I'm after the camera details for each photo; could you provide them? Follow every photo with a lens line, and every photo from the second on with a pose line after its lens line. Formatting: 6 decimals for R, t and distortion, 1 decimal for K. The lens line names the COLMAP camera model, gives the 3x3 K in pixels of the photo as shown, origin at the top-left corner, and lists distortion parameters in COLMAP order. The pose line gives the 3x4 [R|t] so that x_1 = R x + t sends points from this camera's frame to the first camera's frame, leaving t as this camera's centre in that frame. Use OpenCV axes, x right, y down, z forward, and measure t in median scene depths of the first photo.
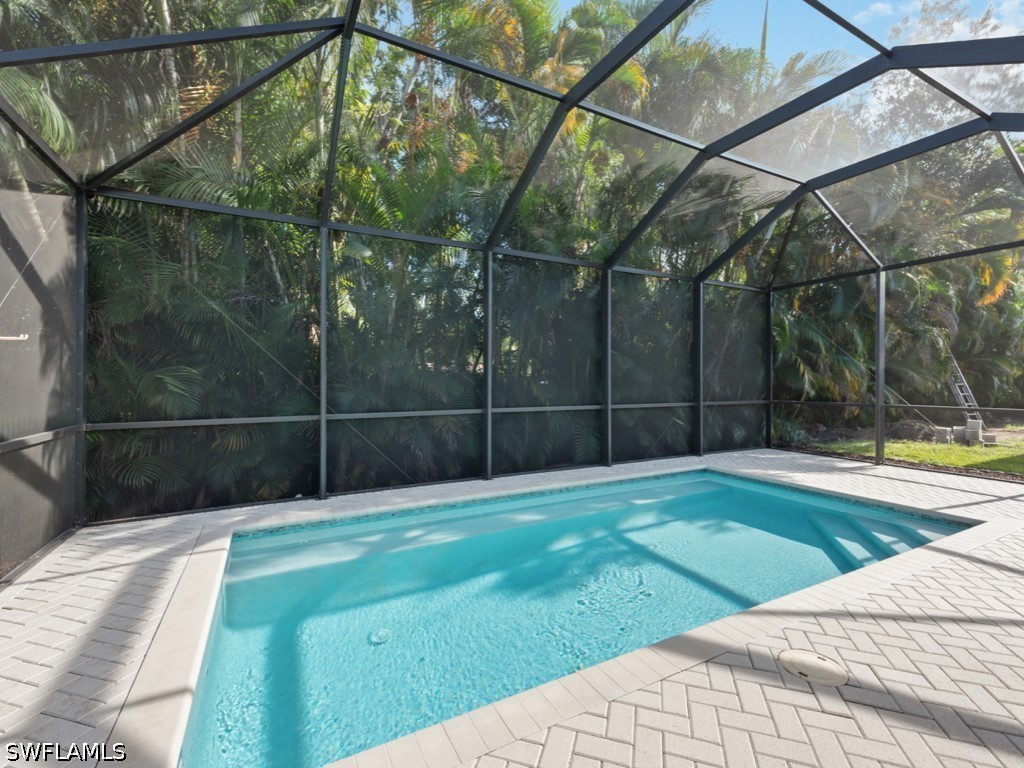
lens RADIAL K [[446.9, 0, 512.0], [0, 446.9, 384.0], [0, 0, 1]] dist [-0.000131, -0.000009]
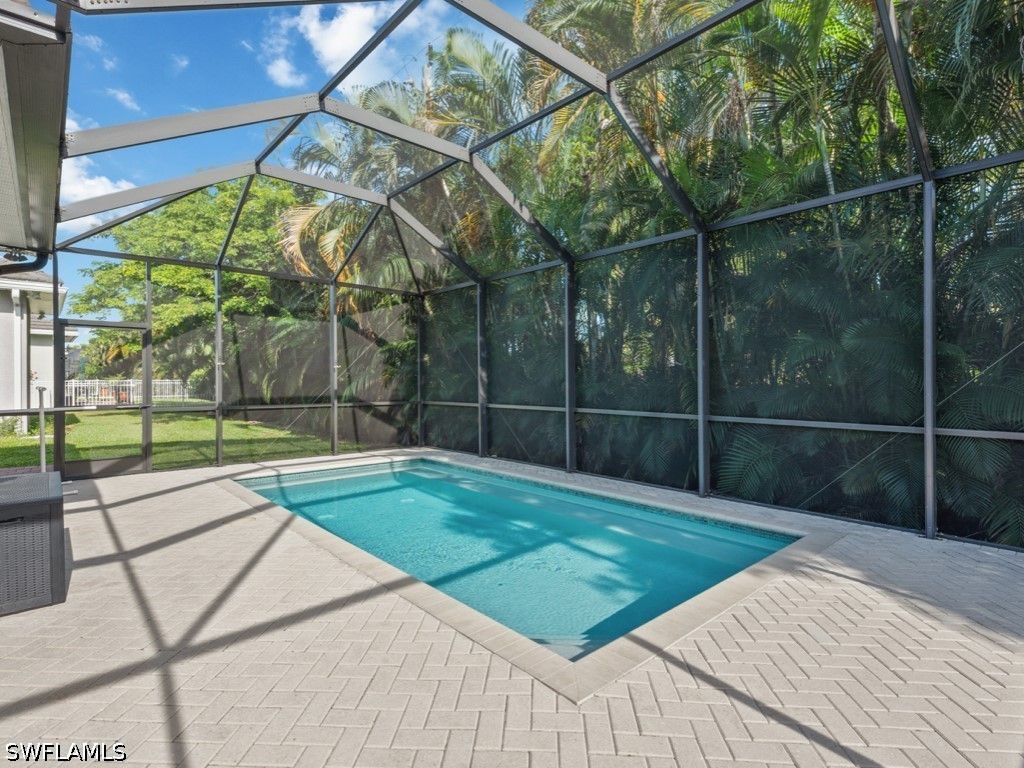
lens RADIAL K [[509.8, 0, 518.4], [0, 509.8, 375.8], [0, 0, 1]] dist [0.002540, 0.000199]
pose [[0.019776, -0.034103, -0.999223, 1.294233], [0.010343, 0.999372, -0.033904, 0.009640], [0.999751, -0.009664, 0.020116, 0.842700]]
